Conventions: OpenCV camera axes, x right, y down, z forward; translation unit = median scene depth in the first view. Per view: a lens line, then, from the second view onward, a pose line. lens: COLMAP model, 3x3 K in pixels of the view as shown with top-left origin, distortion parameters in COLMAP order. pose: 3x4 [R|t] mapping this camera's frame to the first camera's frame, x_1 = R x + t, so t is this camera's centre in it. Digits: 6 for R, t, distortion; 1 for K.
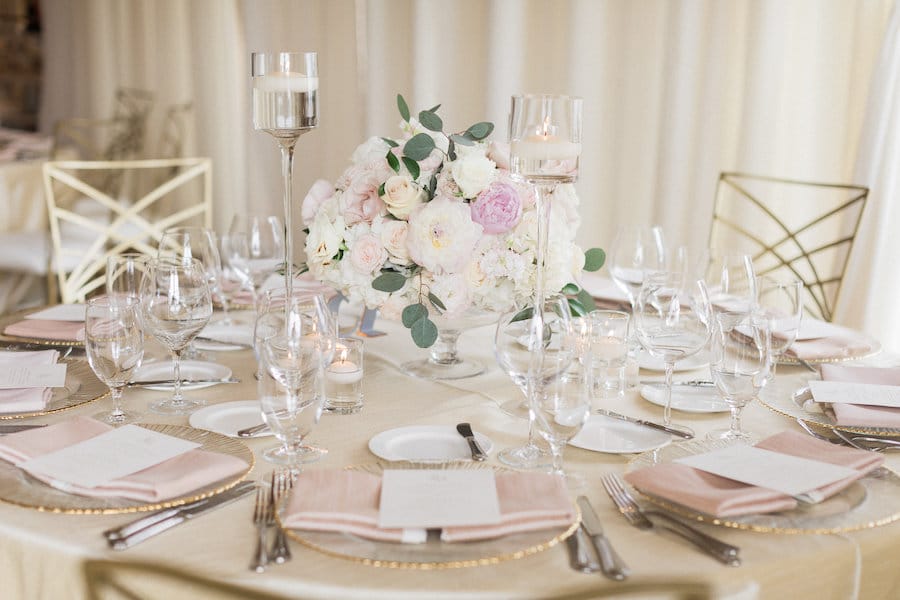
lens RADIAL K [[1251.7, 0, 450.0], [0, 1251.7, 300.0], [0, 0, 1]] dist [-0.130582, 0.026733]
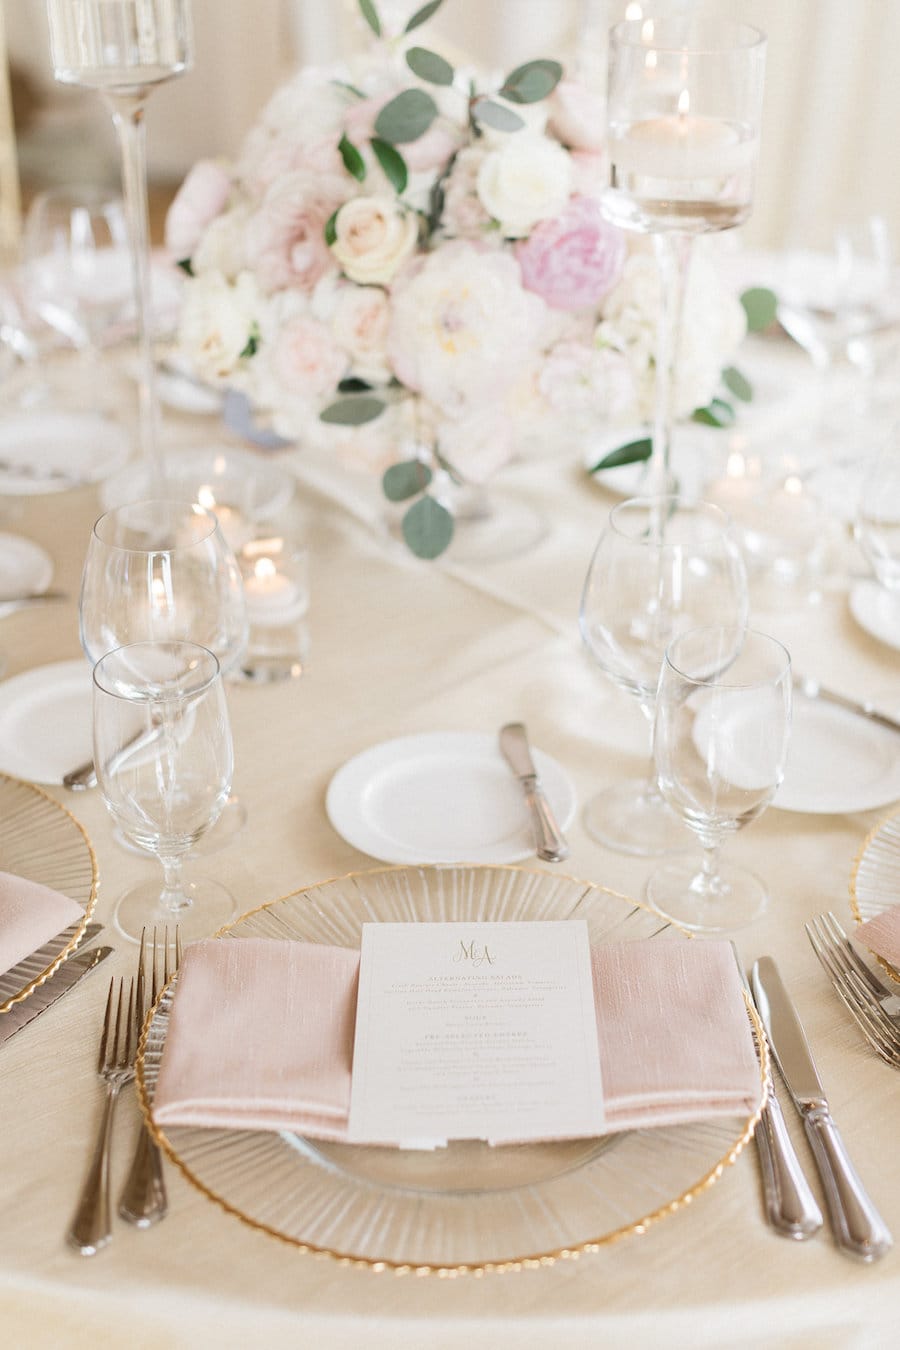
lens RADIAL K [[1877.6, 0, 387.6], [0, 1877.6, 675.4], [0, 0, 1]] dist [-0.130582, 0.026733]
pose [[0.999449, -0.019333, -0.026975, -0.016966], [0.026841, 0.948923, 0.314365, -0.147399], [0.019520, -0.314916, 0.948919, 0.269772]]
